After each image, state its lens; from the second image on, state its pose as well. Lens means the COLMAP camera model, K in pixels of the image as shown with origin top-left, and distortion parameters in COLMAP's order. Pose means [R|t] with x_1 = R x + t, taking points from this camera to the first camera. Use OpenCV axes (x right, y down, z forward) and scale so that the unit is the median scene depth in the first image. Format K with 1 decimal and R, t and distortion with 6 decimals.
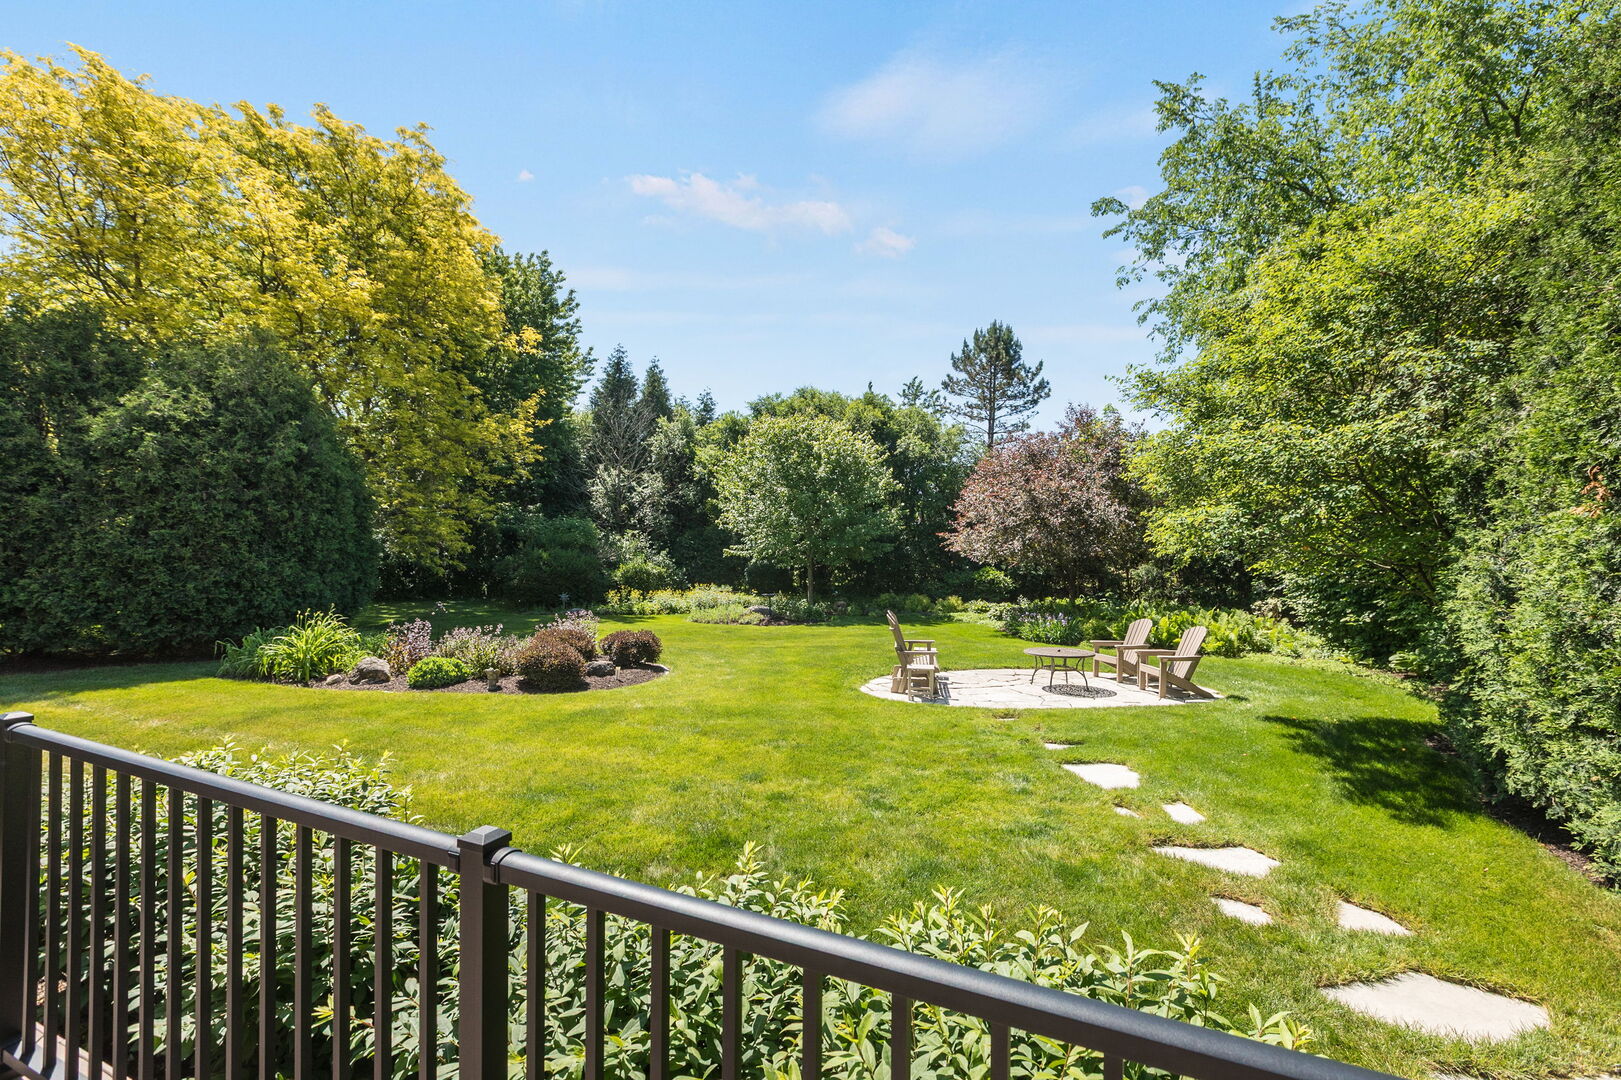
lens RADIAL K [[720.4, 0, 817.5], [0, 720.4, 531.8], [0, 0, 1]] dist [0.001658, -0.000994]
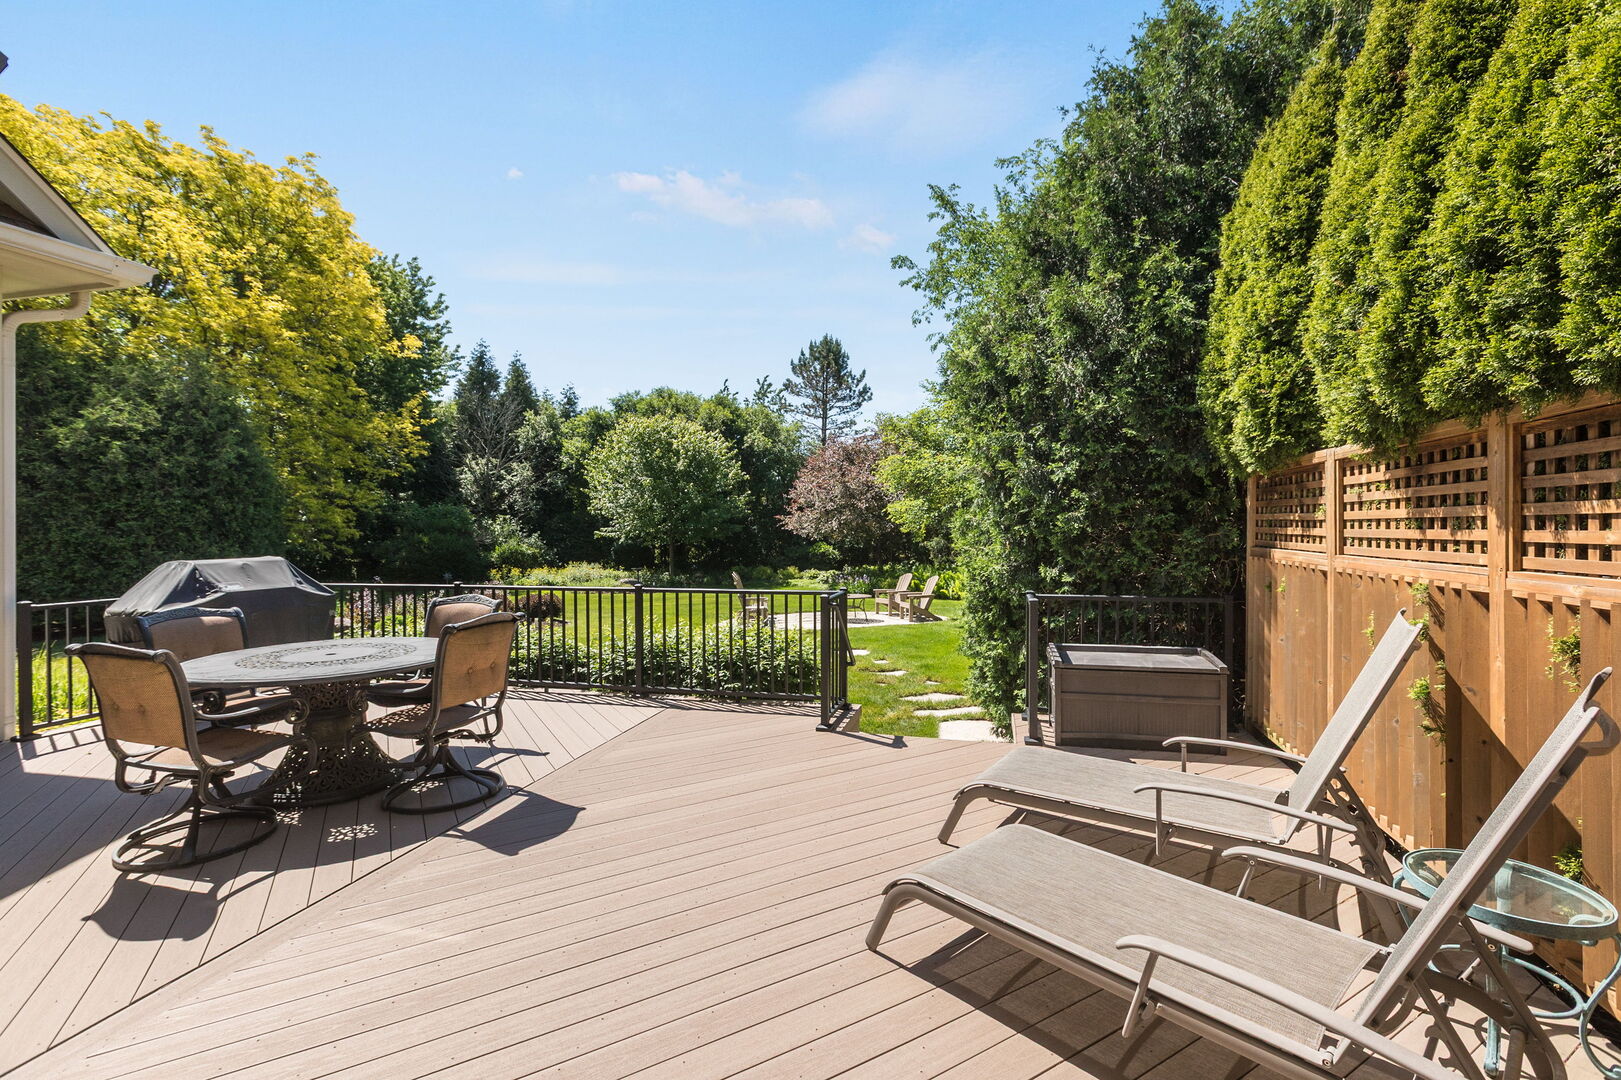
lens RADIAL K [[720.4, 0, 817.5], [0, 720.4, 531.8], [0, 0, 1]] dist [0.001658, -0.000994]
pose [[0.979849, -0.016196, 0.199083, -0.009611], [0.010586, 0.999517, 0.029212, -0.004515], [-0.199460, -0.026516, 0.979547, -0.191456]]
